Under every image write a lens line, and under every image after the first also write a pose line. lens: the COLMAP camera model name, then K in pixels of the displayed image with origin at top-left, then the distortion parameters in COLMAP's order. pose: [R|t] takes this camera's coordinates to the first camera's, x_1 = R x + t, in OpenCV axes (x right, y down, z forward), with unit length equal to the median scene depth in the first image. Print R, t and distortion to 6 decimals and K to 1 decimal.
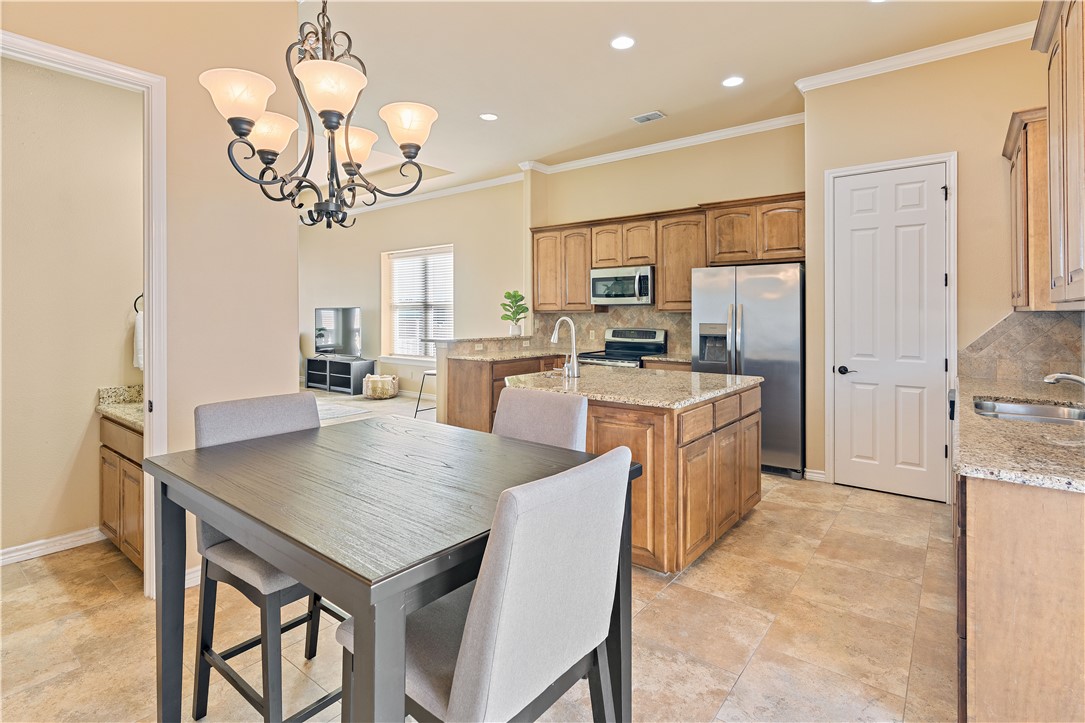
lens RADIAL K [[539.4, 0, 541.6], [0, 539.4, 297.8], [0, 0, 1]] dist [-0.000958, -0.000377]
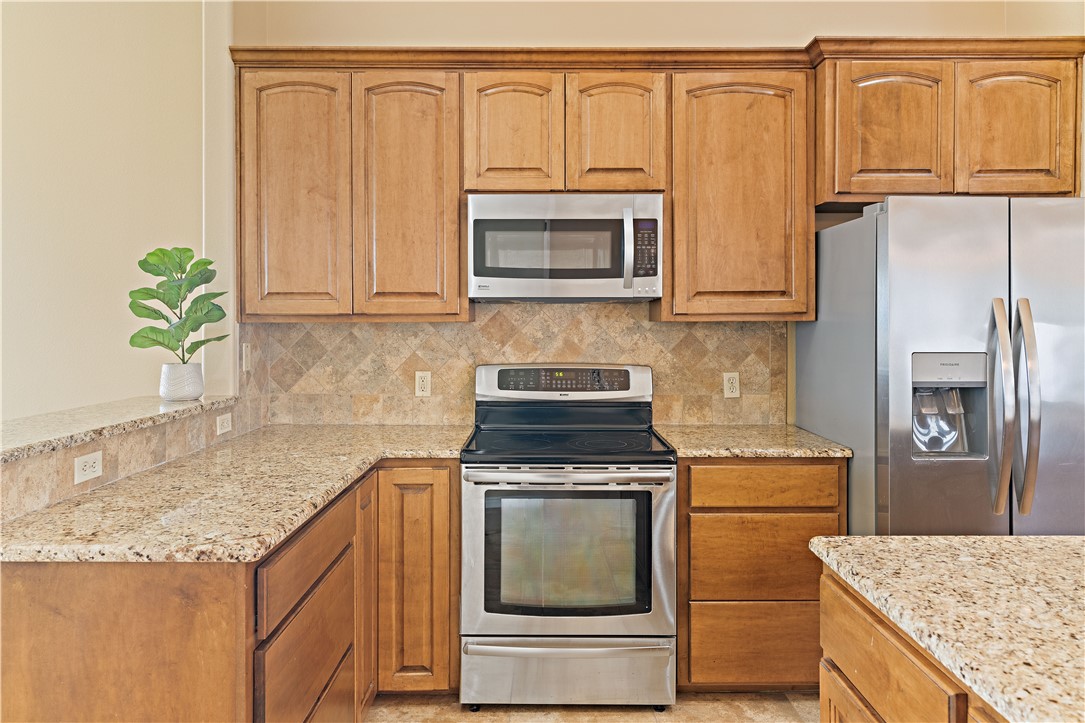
lens RADIAL K [[729.8, 0, 542.9], [0, 729.8, 323.1], [0, 0, 1]] dist [0.000831, 0.001013]
pose [[0.783427, -0.001664, 0.621481, -0.156299], [-0.017175, 0.999557, 0.024326, 0.016410], [-0.621246, -0.029731, 0.783051, 0.615932]]
